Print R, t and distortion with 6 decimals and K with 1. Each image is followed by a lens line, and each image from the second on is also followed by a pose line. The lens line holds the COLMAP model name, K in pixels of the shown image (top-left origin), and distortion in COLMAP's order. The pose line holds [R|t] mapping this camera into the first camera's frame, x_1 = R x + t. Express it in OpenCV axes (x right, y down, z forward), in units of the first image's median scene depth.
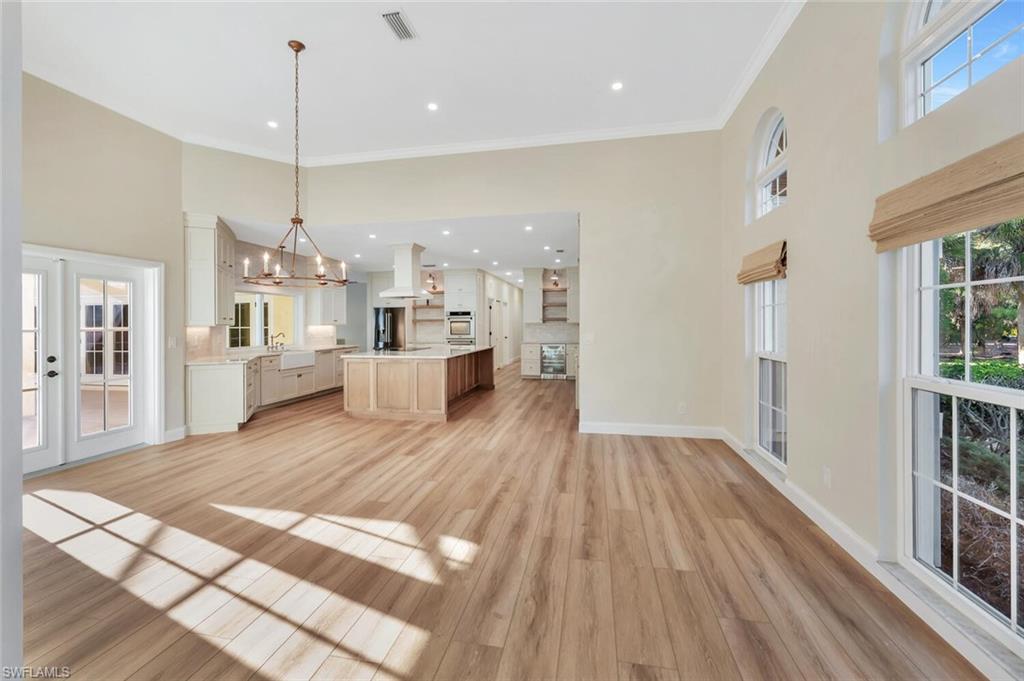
lens RADIAL K [[419.9, 0, 518.5], [0, 419.9, 330.1], [0, 0, 1]] dist [0.000523, -0.000238]
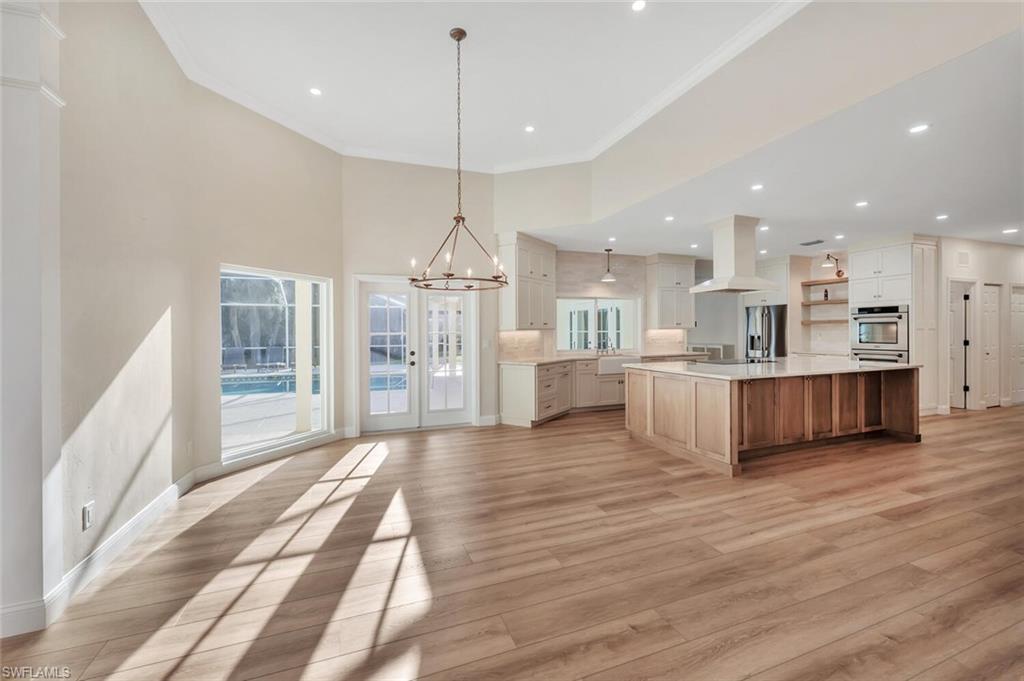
lens RADIAL K [[419.9, 0, 509.5], [0, 419.9, 335.9], [0, 0, 1]] dist [0.000523, -0.000238]
pose [[0.518158, 0.011415, -0.855209, 0.222284], [-0.007305, 0.999934, 0.008920, -0.004426], [0.855254, 0.001625, 0.518207, 0.395835]]
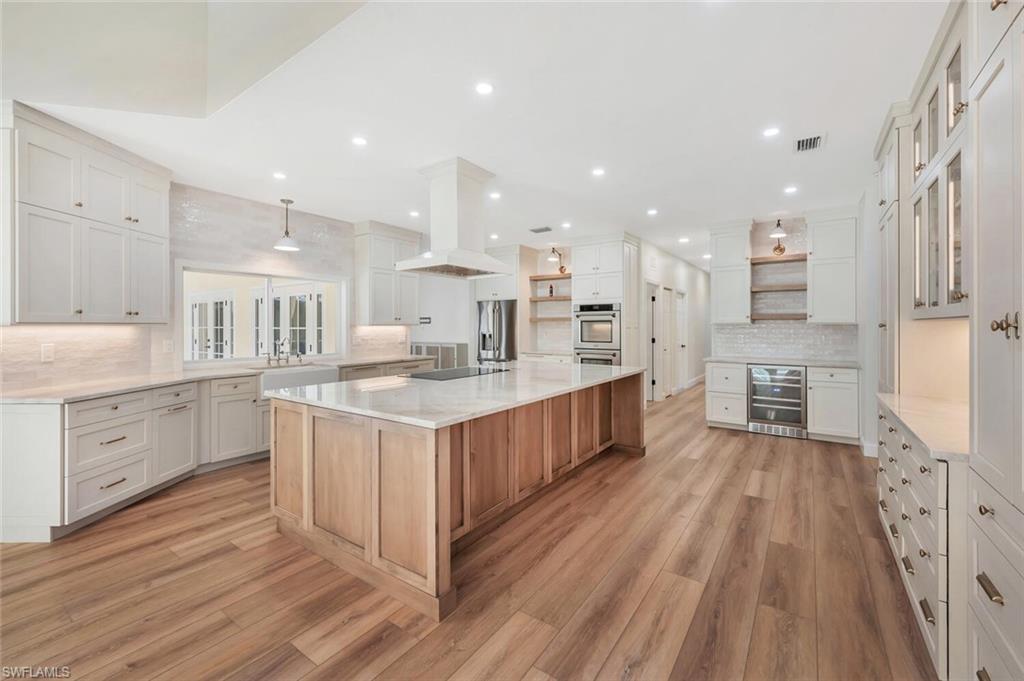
lens RADIAL K [[419.9, 0, 515.3], [0, 419.9, 321.7], [0, 0, 1]] dist [0.000523, -0.000238]
pose [[0.906950, -0.000022, -0.421238, 0.021794], [-0.010151, 0.999708, -0.021906, -0.009526], [0.421115, 0.024144, 0.906686, 0.784209]]
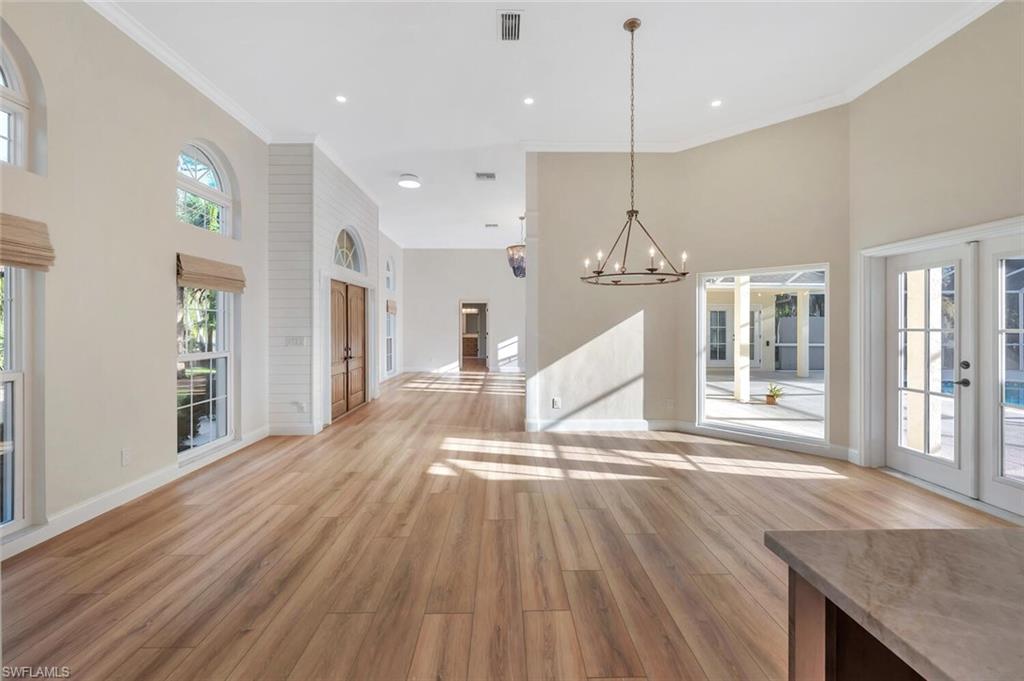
lens RADIAL K [[419.9, 0, 504.2], [0, 419.9, 325.7], [0, 0, 1]] dist [0.000523, -0.000238]
pose [[-0.983348, 0.005756, -0.181640, -0.054399], [0.003543, 0.999915, 0.012510, -0.015379], [0.181696, 0.011658, -0.983286, 1.216435]]
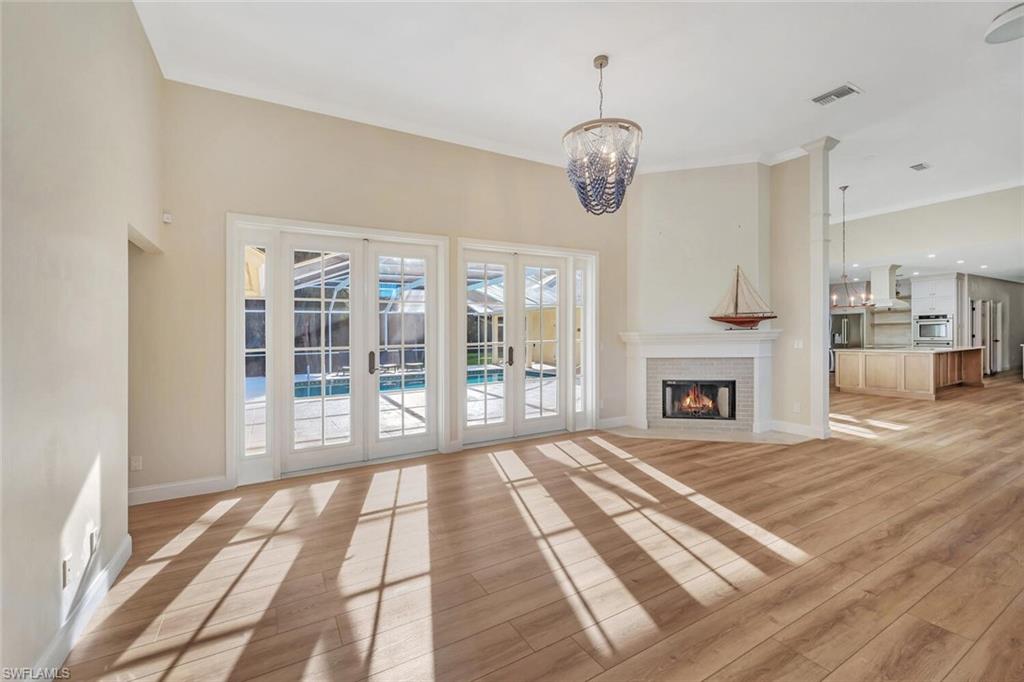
lens RADIAL K [[419.9, 0, 503.6], [0, 419.9, 340.2], [0, 0, 1]] dist [0.000523, -0.000238]
pose [[0.632176, 0.004613, -0.774811, -0.003482], [0.004680, 0.999941, 0.009772, 0.007312], [0.774811, -0.009804, 0.632117, -0.987704]]
